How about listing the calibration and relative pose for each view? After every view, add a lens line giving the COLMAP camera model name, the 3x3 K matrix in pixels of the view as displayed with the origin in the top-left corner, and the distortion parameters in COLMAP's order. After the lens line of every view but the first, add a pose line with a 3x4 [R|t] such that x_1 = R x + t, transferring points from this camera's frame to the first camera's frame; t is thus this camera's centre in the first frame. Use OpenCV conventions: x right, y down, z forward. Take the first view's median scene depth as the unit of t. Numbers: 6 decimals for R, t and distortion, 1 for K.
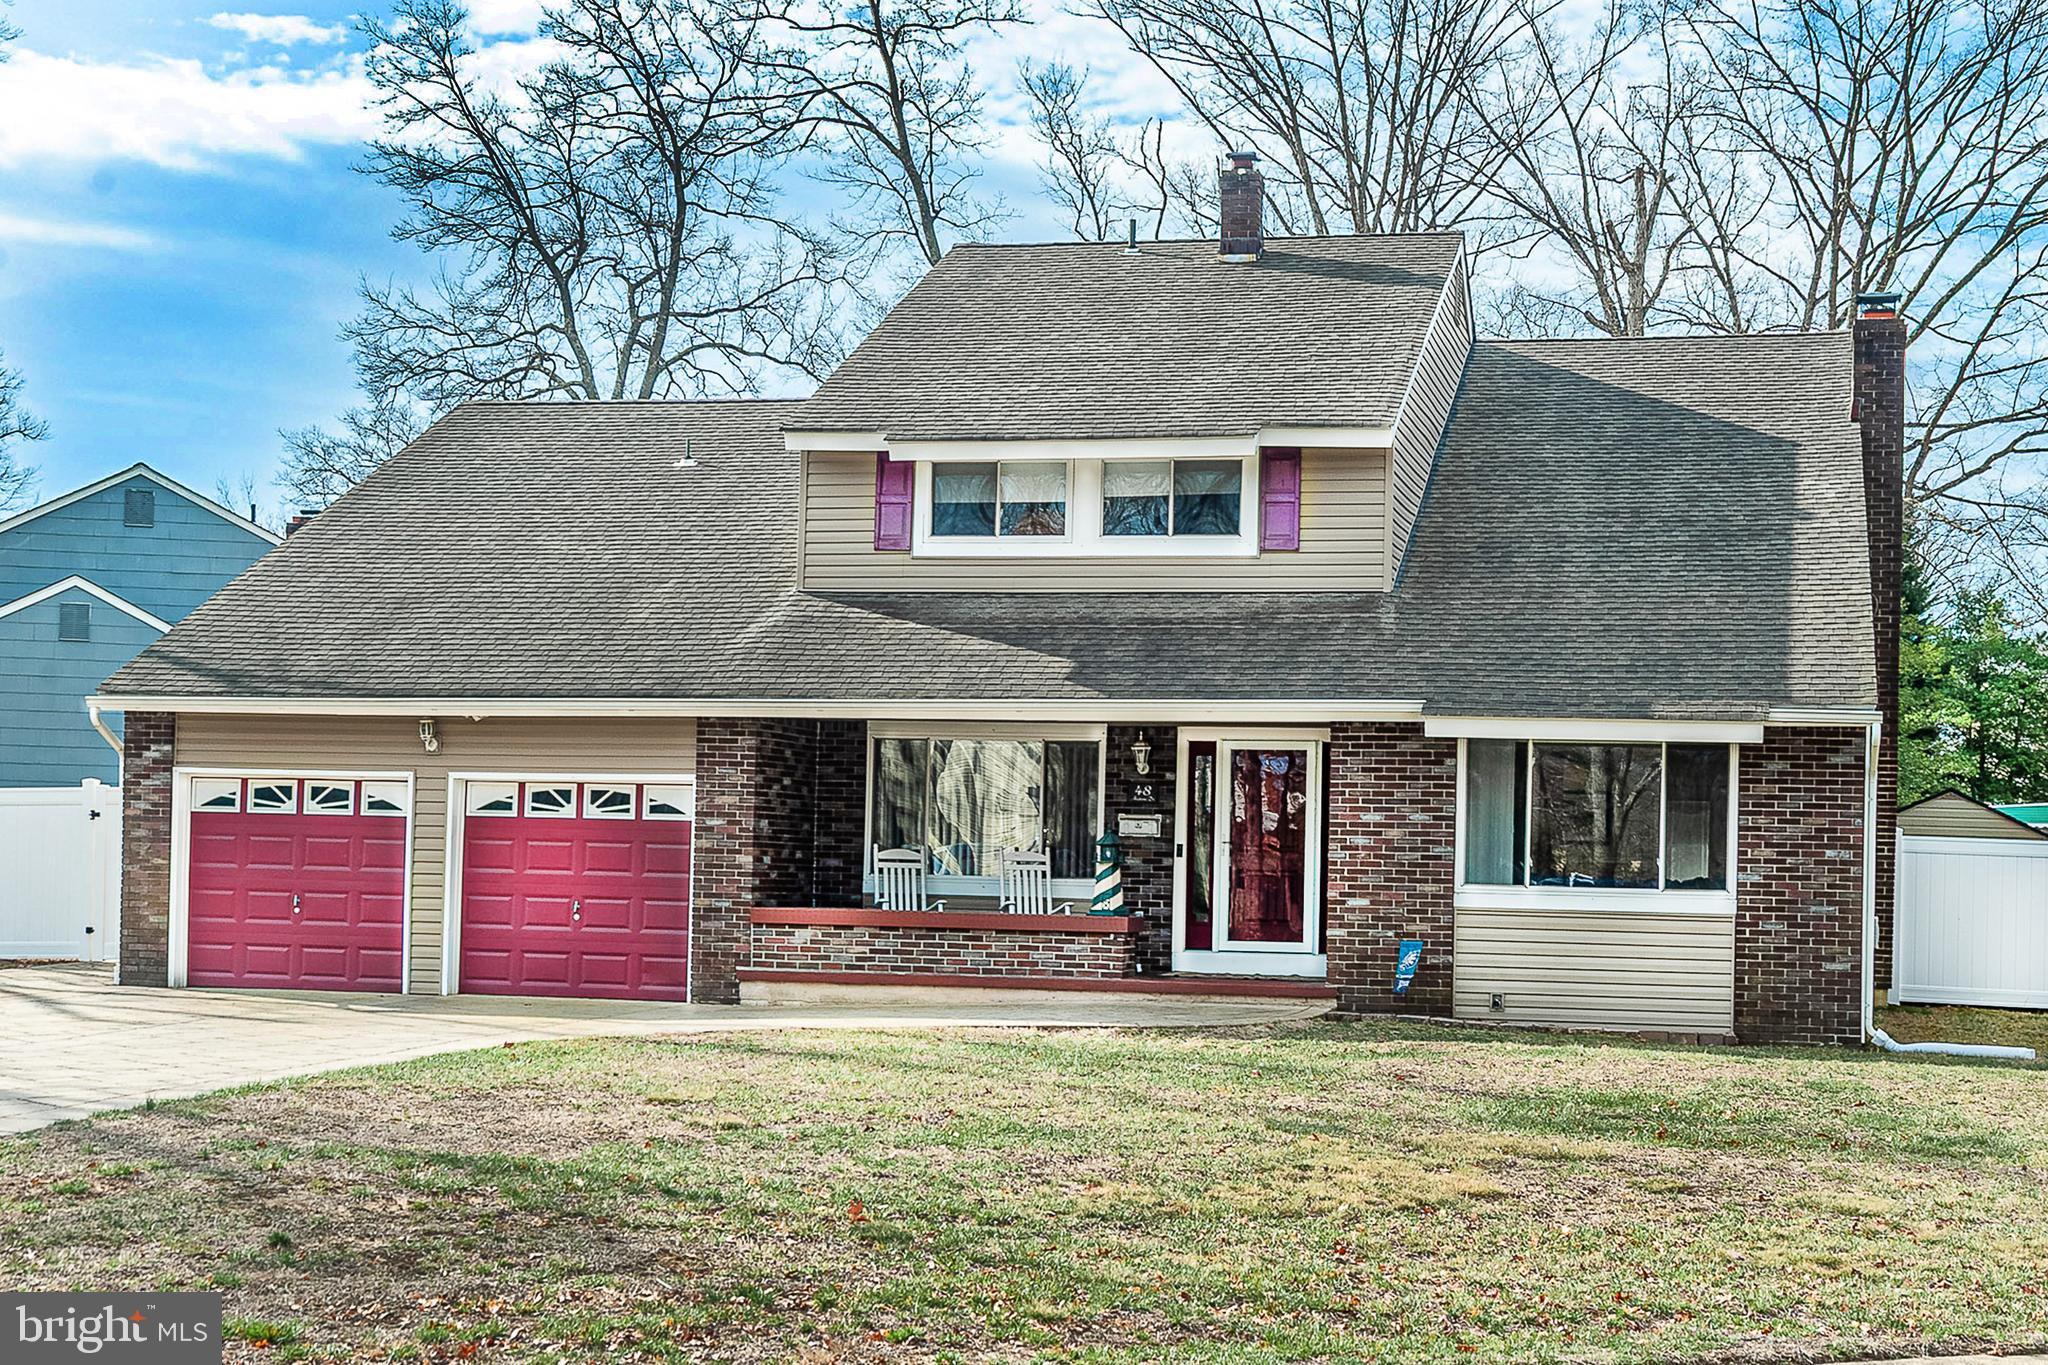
lens RADIAL K [[3359.5, 0, 1024.0], [0, 3359.5, 682.5], [0, 0, 1]] dist [-0.000422, -0.045359]
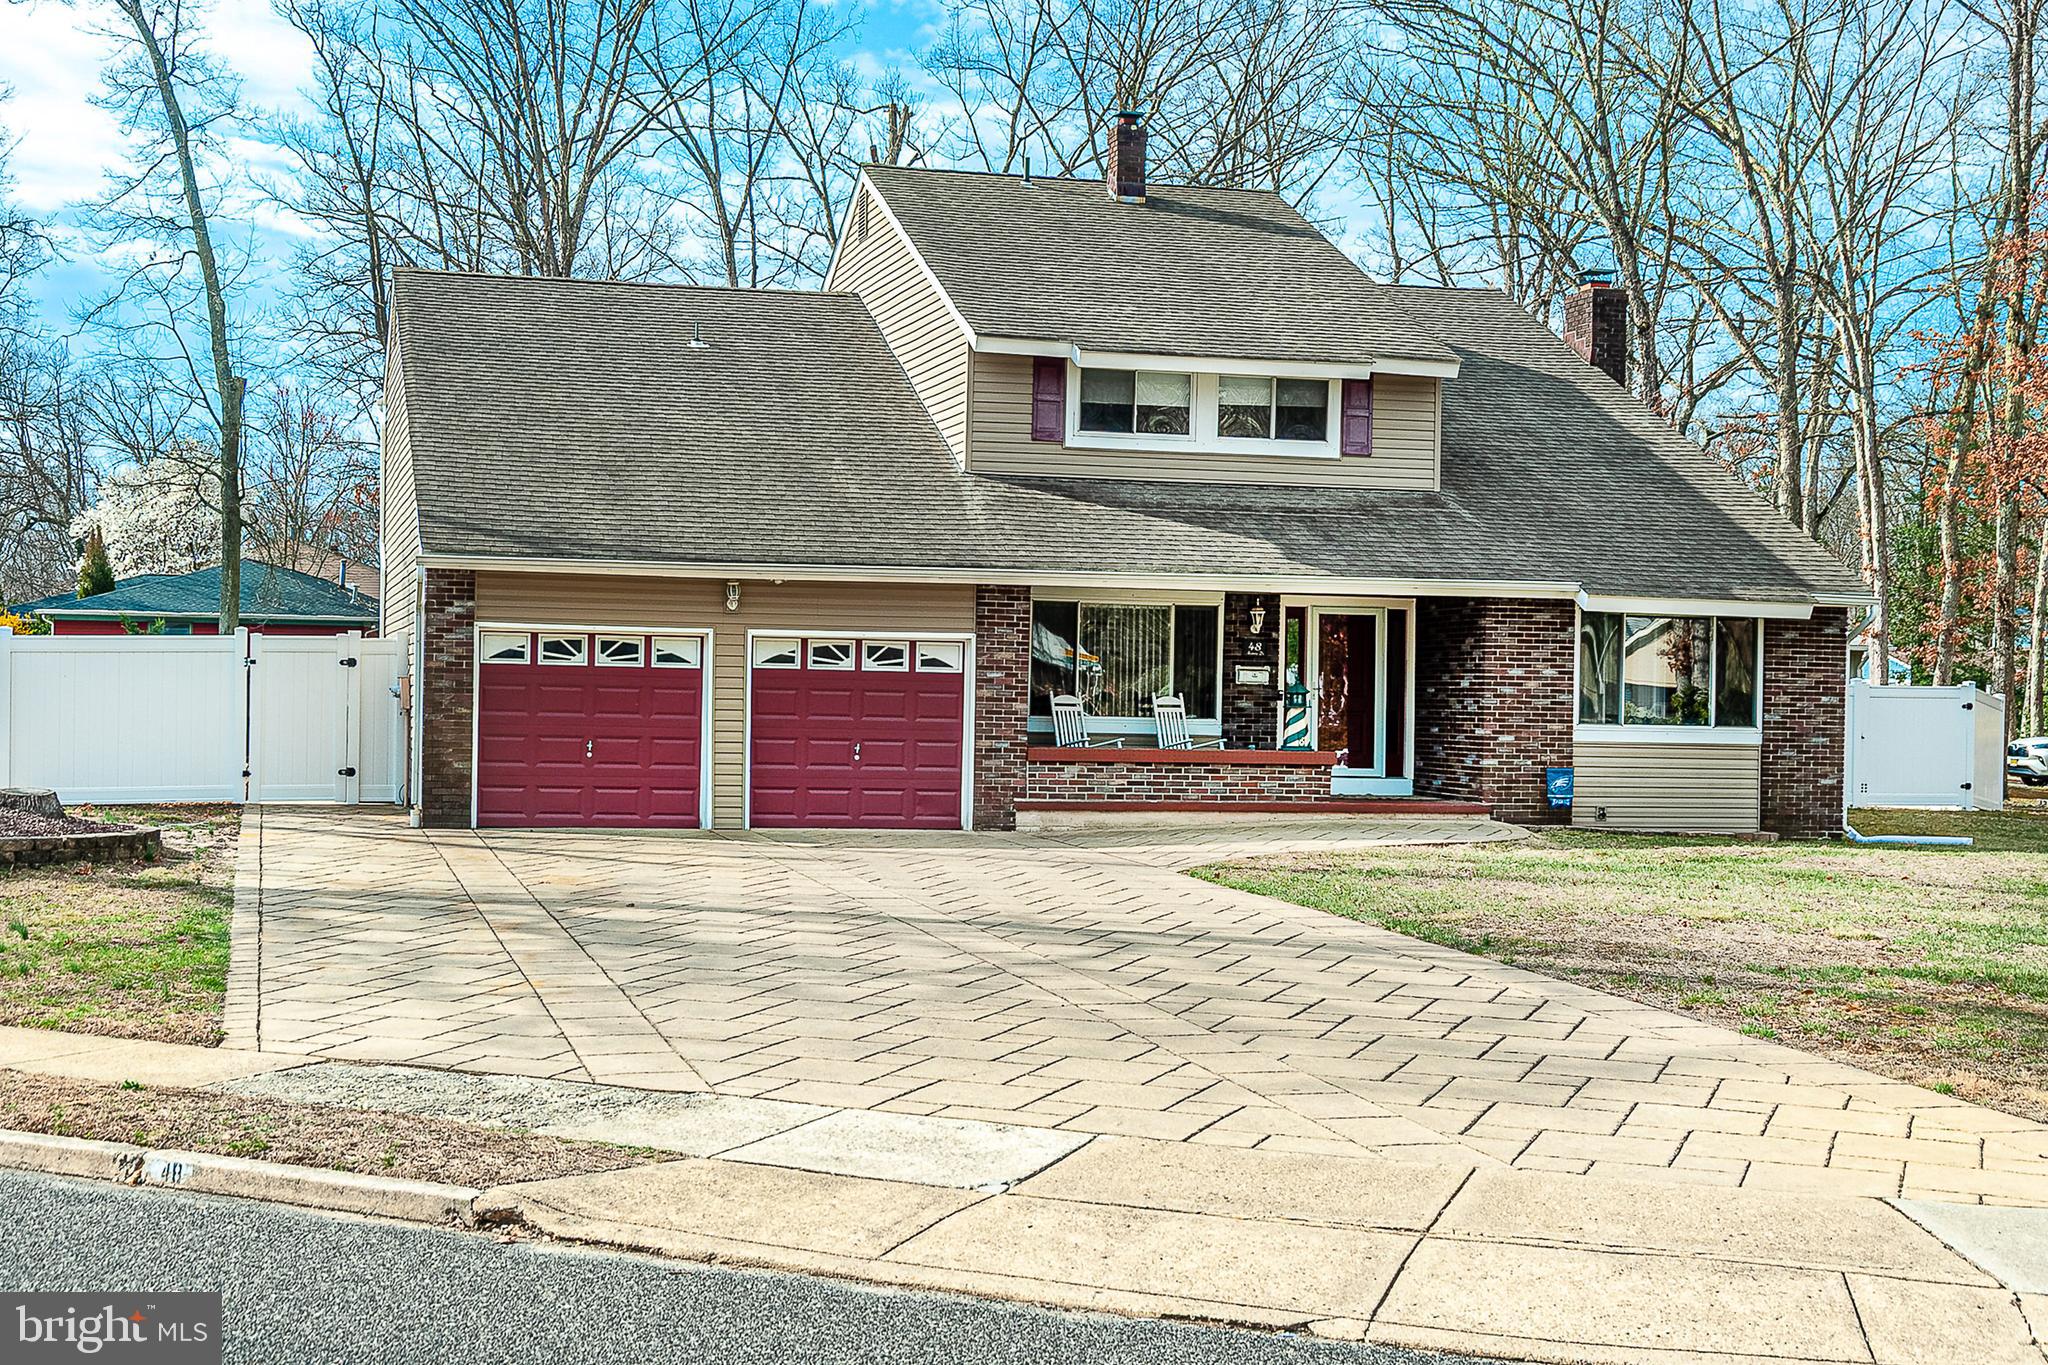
lens RADIAL K [[3087.6, 0, 1024.0], [0, 3087.6, 682.5], [0, 0, 1]] dist [-0.040521, -0.017916]
pose [[0.867212, -0.001743, 0.497935, -0.596347], [-0.025156, 0.998564, 0.047308, -0.006205], [-0.497303, -0.053553, 0.865923, 0.070115]]
